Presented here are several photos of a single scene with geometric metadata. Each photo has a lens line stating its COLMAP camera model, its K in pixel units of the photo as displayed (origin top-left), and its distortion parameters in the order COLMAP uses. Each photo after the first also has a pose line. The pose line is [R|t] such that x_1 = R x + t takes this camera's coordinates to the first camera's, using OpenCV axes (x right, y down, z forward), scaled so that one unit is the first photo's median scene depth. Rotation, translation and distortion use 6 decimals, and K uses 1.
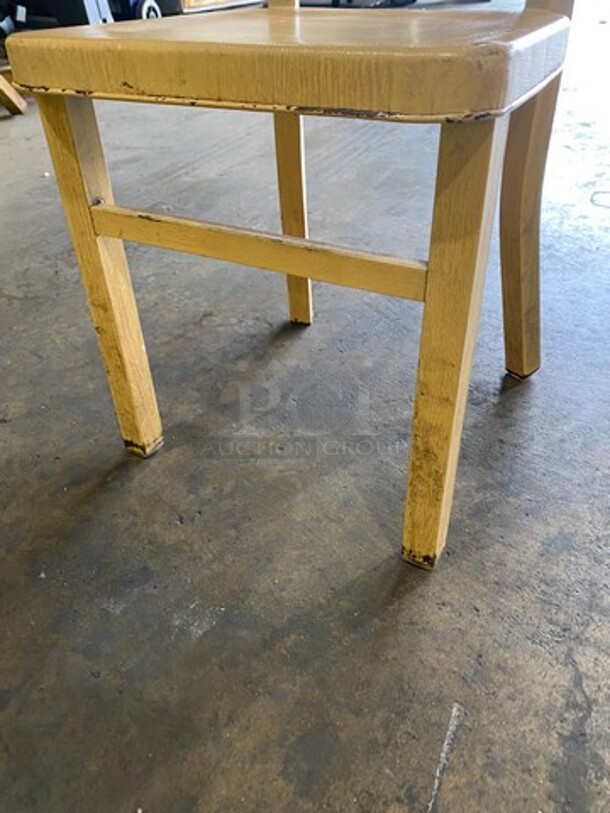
lens RADIAL K [[615.2, 0, 319.8], [0, 615.2, 401.6], [0, 0, 1]] dist [0.004279, 0.001957]
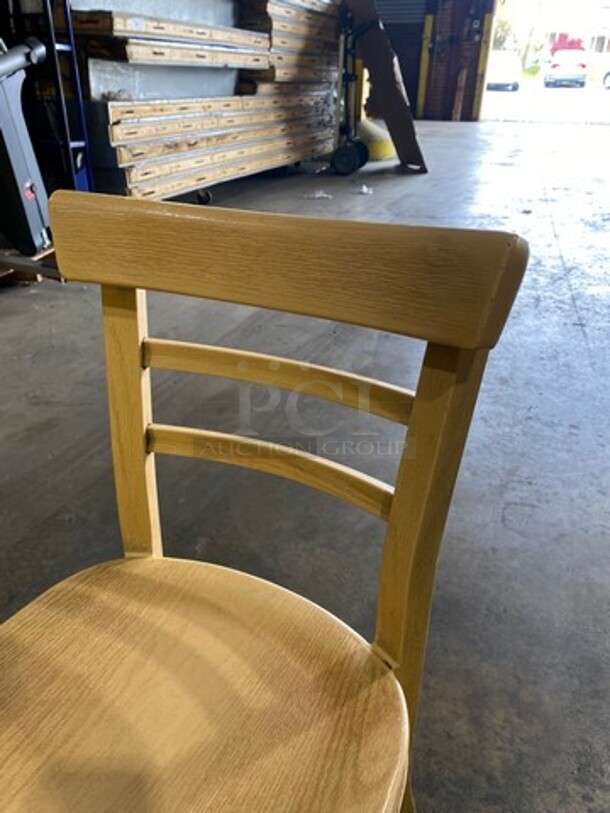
lens RADIAL K [[620.1, 0, 308.7], [0, 620.1, 393.5], [0, 0, 1]] dist [0.010976, 0.001992]
pose [[0.998206, 0.022430, 0.055511, 0.168455], [-0.013147, 0.986662, -0.162250, -0.880873], [-0.058409, 0.161229, 0.985187, -0.005704]]
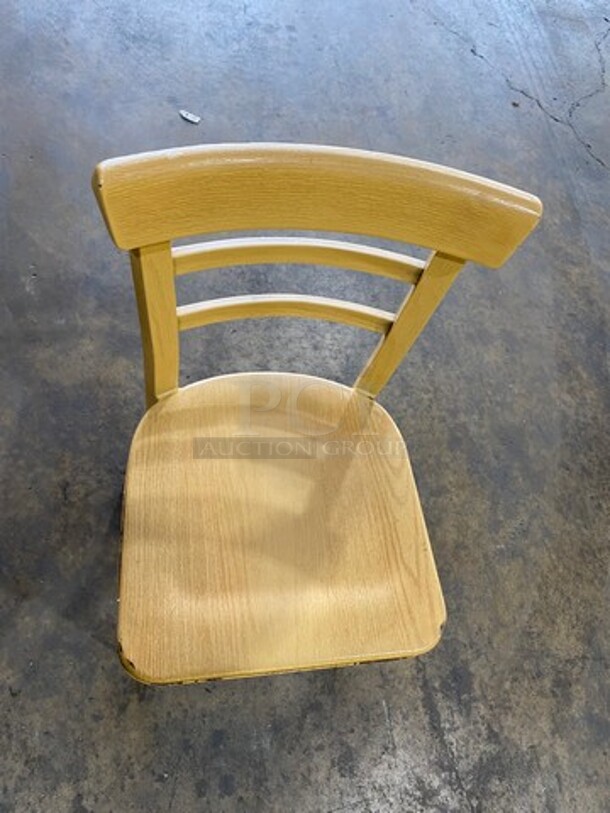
lens RADIAL K [[607.9, 0, 302.5], [0, 607.9, 407.8], [0, 0, 1]] dist [0.024495, -0.024410]
pose [[0.795256, -0.438254, 0.418928, -0.428464], [0.130364, 0.798435, 0.587798, -1.520516], [-0.592092, -0.412837, 0.692093, 0.031960]]
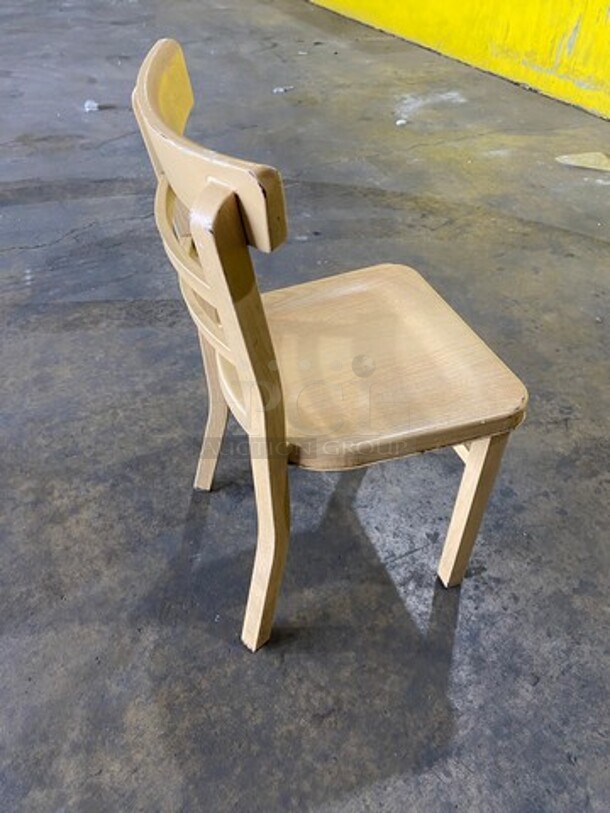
lens RADIAL K [[610.8, 0, 306.7], [0, 610.8, 401.4], [0, 0, 1]] dist [0.006987, -0.002283]
pose [[-0.757417, -0.430721, 0.490714, -0.727181], [0.386597, 0.309817, 0.868652, -1.905600], [-0.526178, 0.847640, -0.068145, 1.184149]]
